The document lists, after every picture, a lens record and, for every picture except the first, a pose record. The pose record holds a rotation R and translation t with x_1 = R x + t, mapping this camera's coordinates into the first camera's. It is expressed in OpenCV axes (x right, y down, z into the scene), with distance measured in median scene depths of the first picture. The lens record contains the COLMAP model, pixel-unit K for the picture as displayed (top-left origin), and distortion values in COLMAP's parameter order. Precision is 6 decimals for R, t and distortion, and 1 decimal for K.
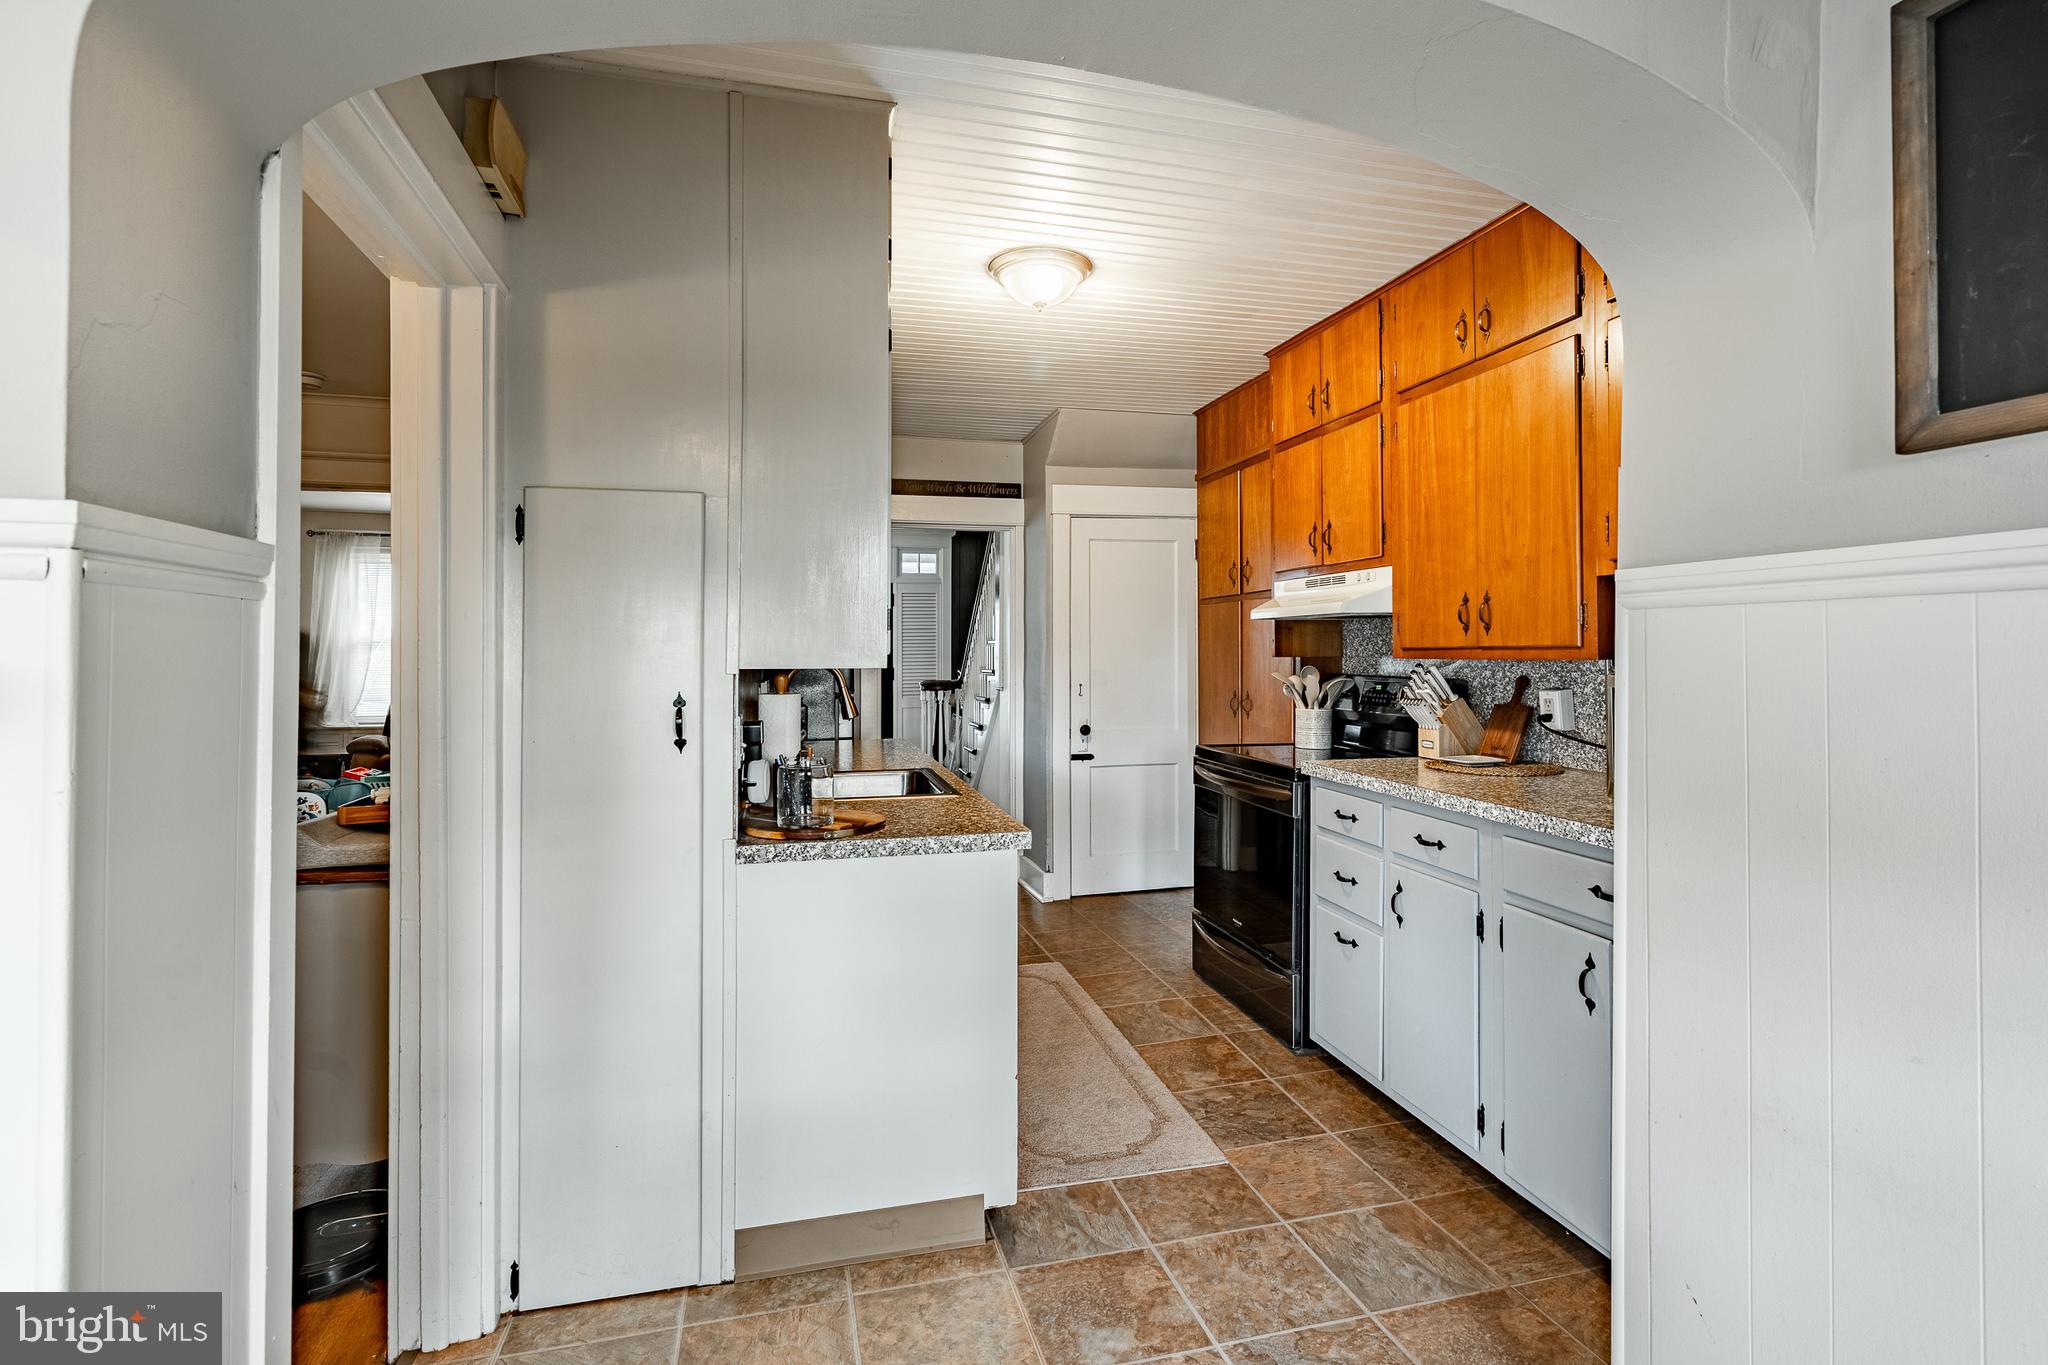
lens RADIAL K [[965.3, 0, 1033.4], [0, 965.3, 652.6], [0, 0, 1]] dist [-0.002373, 0.000053]
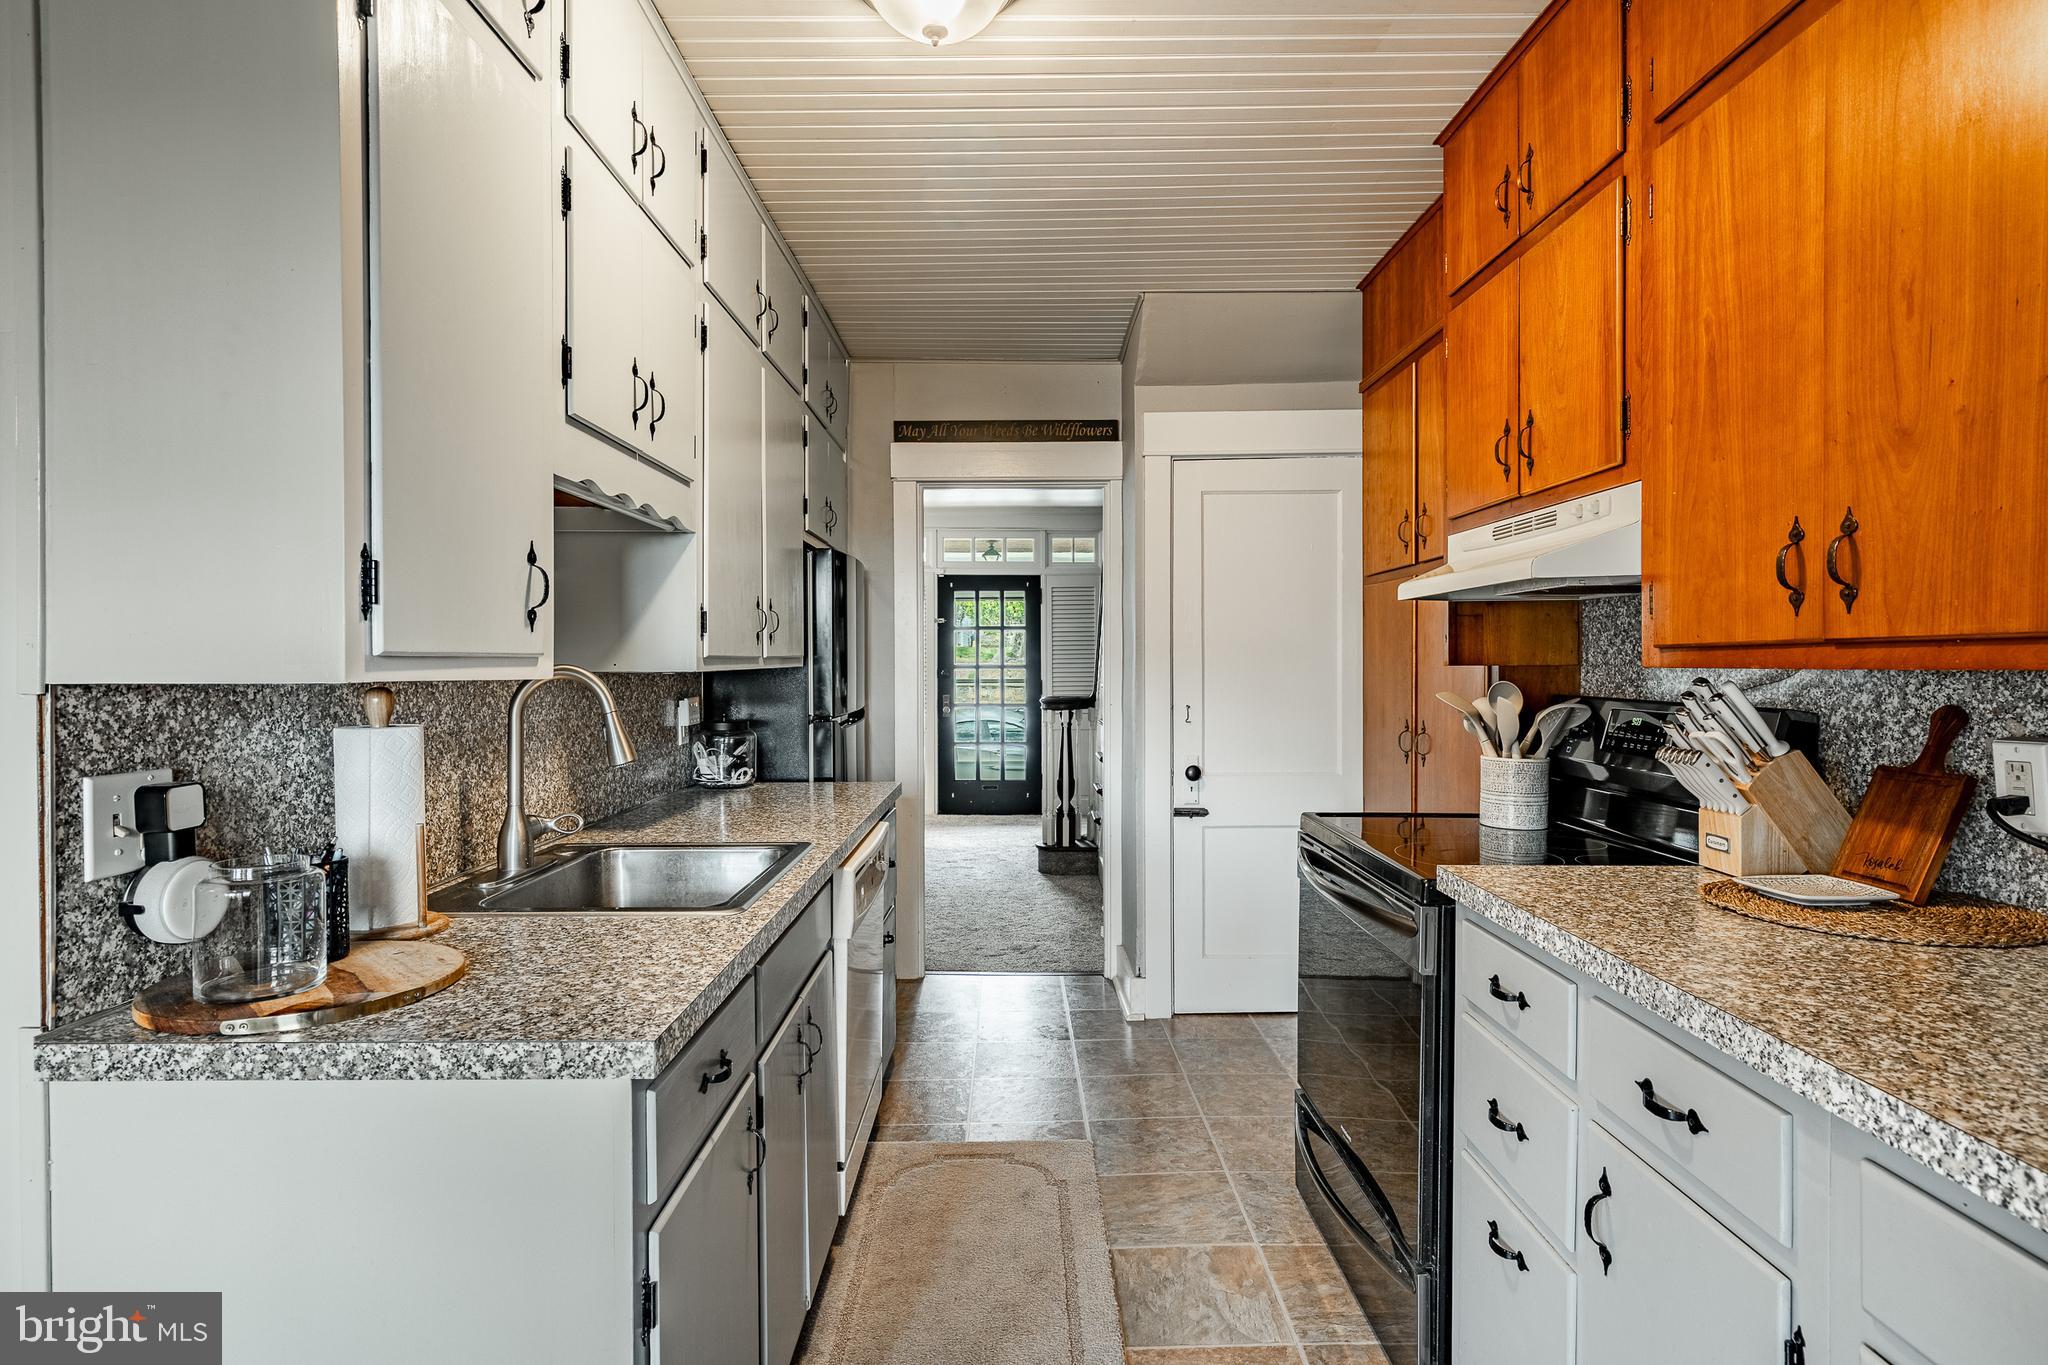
lens RADIAL K [[1070.3, 0, 1024.0], [0, 1070.3, 682.5], [0, 0, 1]] dist [0.004433, 0.000434]
pose [[0.968030, 0.005447, -0.250776, 0.200125], [-0.000838, 0.999829, 0.018484, 0.003839], [0.250834, -0.017683, 0.967869, 0.379232]]
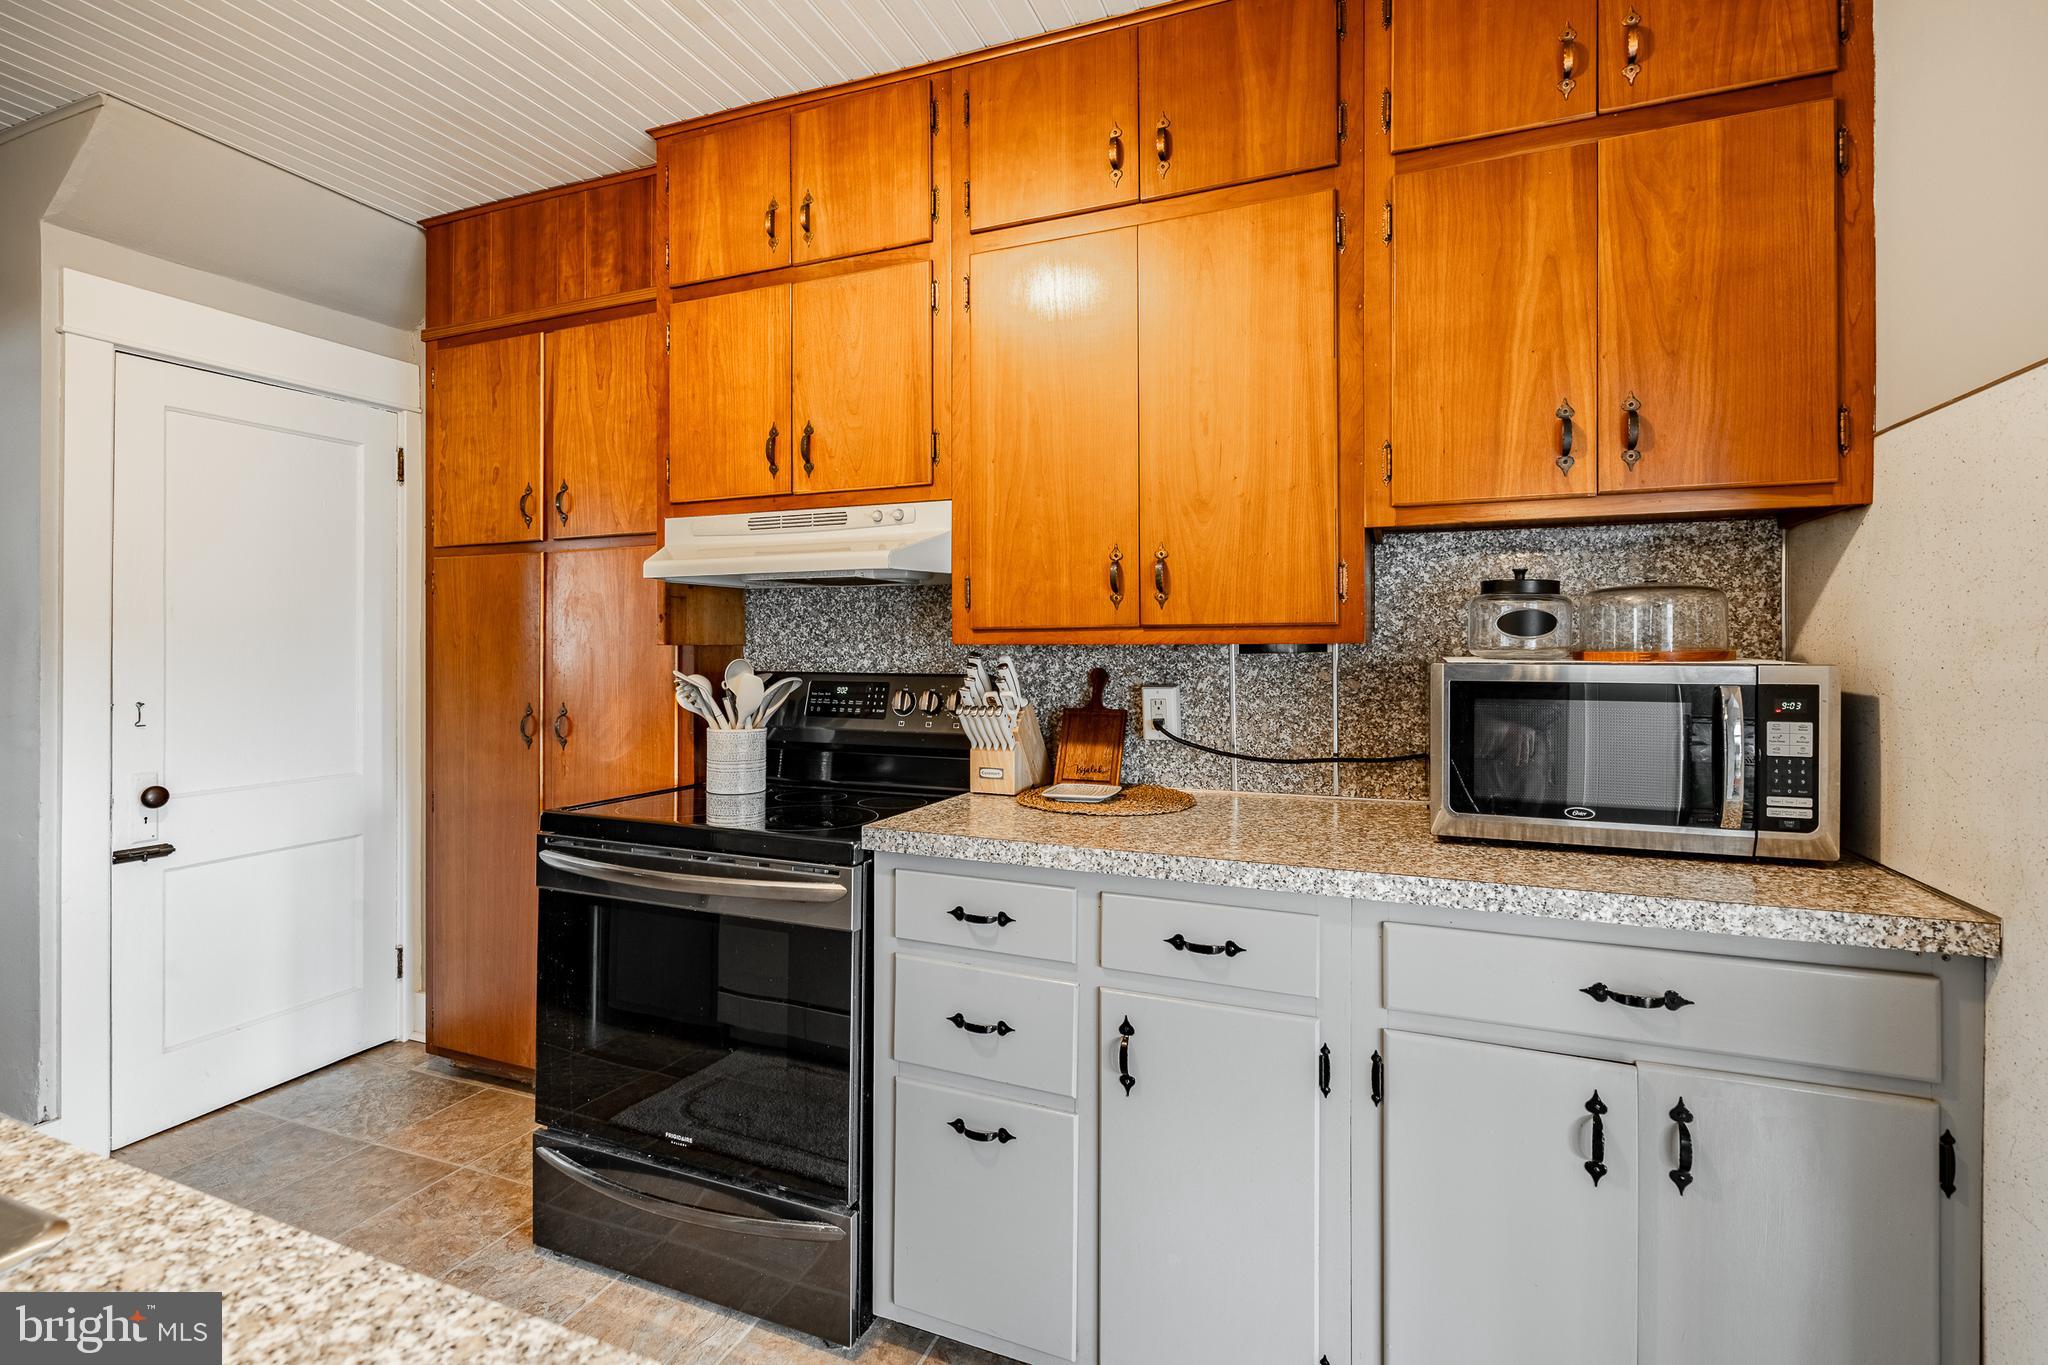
lens RADIAL K [[929.2, 0, 1026.5], [0, 929.2, 649.2], [0, 0, 1]] dist [-0.008456, 0.005163]
pose [[0.594538, 0.003034, 0.804062, -0.094729], [-0.001240, 0.999995, -0.002856, 0.010658], [-0.804066, 0.000701, 0.594539, 0.584157]]
